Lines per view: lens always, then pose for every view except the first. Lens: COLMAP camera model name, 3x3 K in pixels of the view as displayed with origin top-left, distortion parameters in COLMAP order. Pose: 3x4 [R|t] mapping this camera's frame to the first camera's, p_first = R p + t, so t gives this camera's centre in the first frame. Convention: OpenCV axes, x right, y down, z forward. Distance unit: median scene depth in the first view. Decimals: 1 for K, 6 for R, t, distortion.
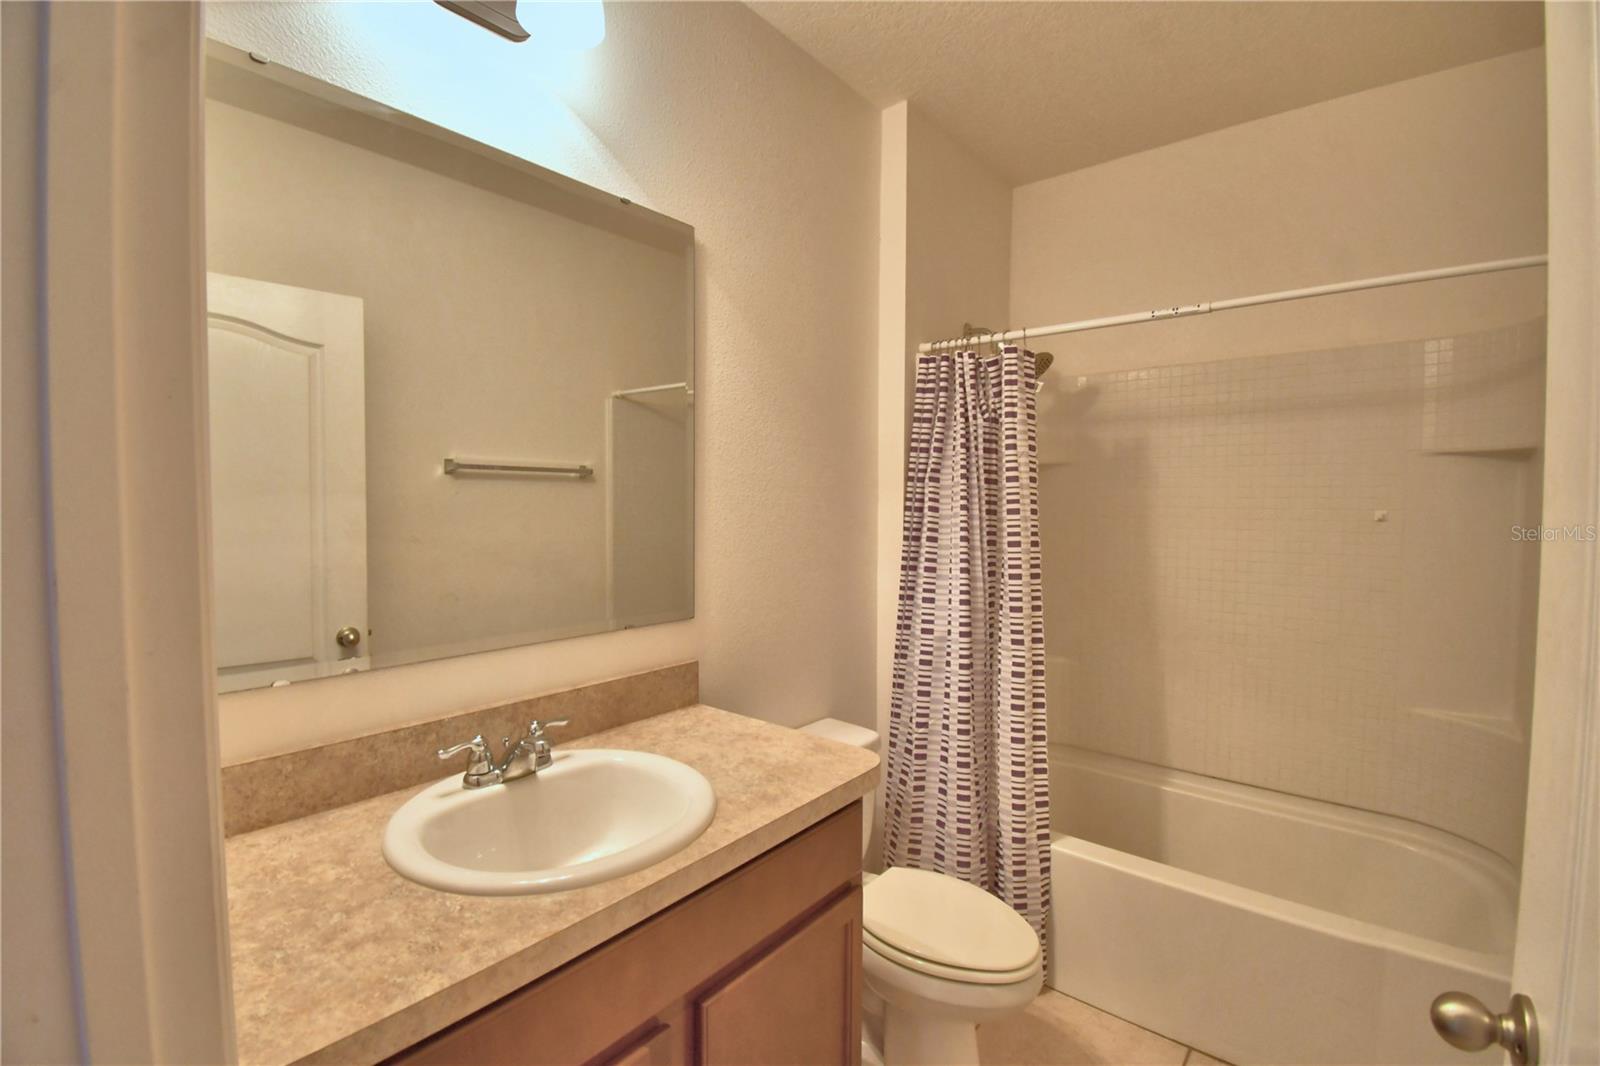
lens RADIAL K [[684.5, 0, 783.8], [0, 684.5, 532.7], [0, 0, 1]] dist [0.017873, -0.024368]
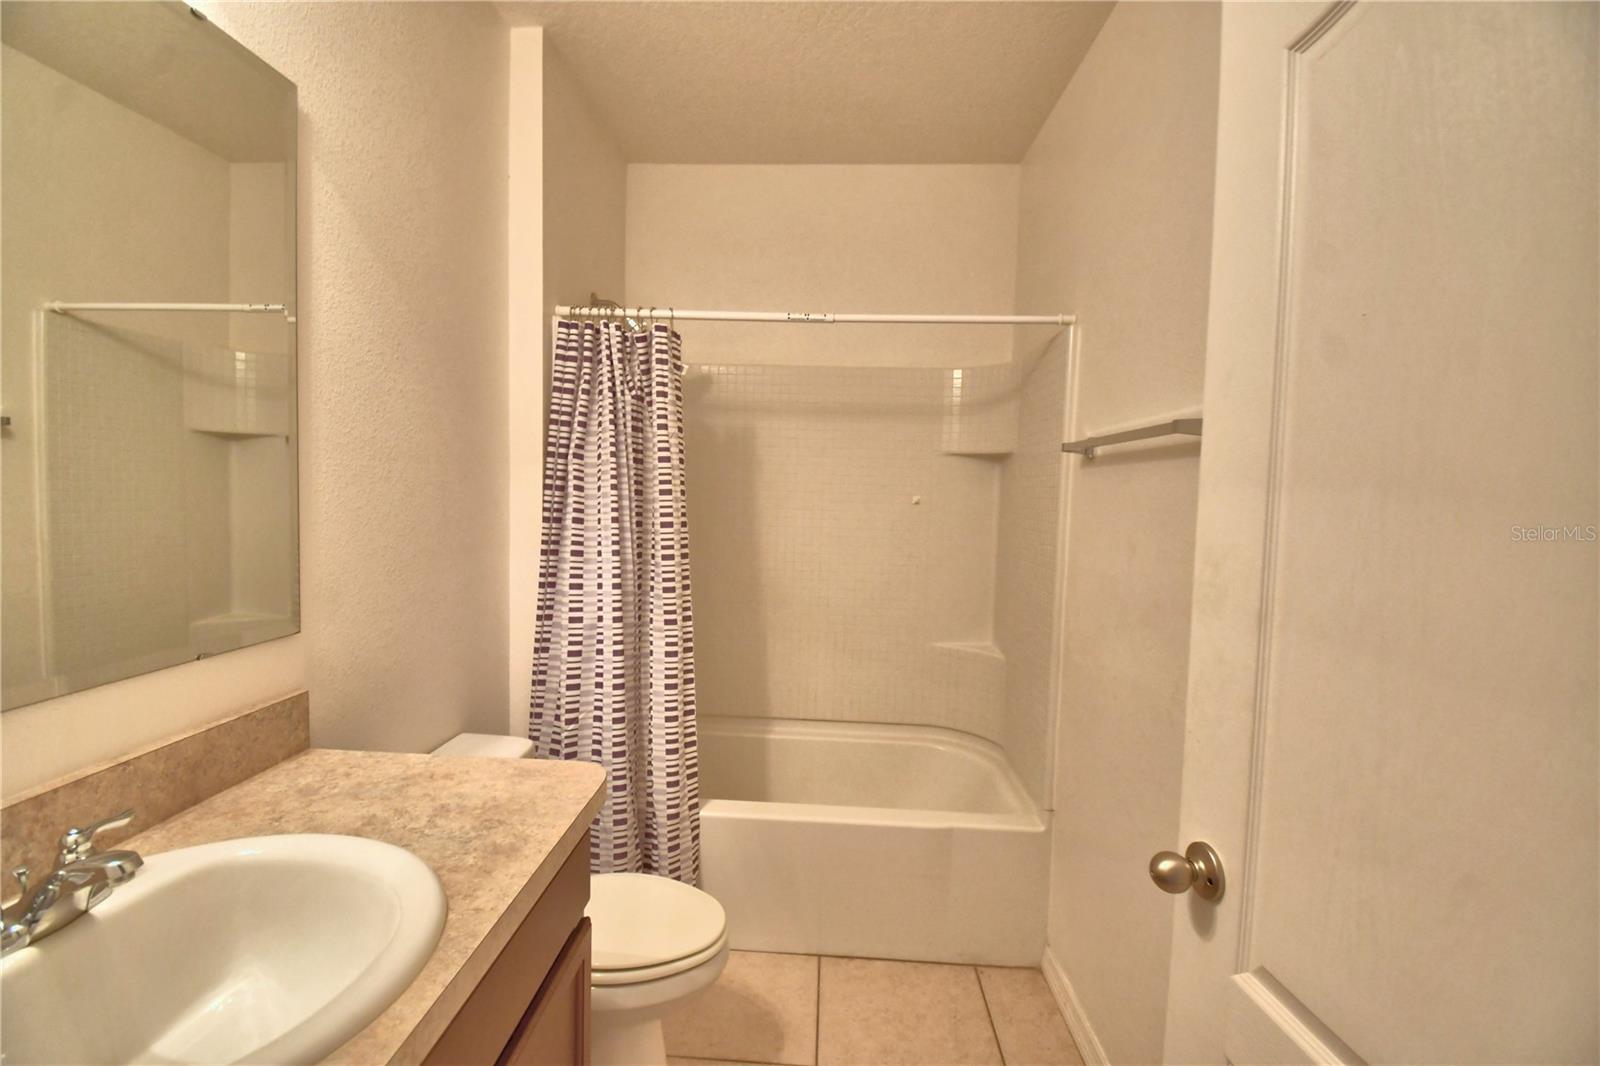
lens RADIAL K [[684.5, 0, 783.8], [0, 684.5, 532.7], [0, 0, 1]] dist [0.017873, -0.024368]
pose [[0.806480, -0.019195, 0.590950, -0.115645], [0.002008, 0.999556, 0.029726, -0.001220], [-0.591258, -0.022787, 0.806160, 0.092639]]
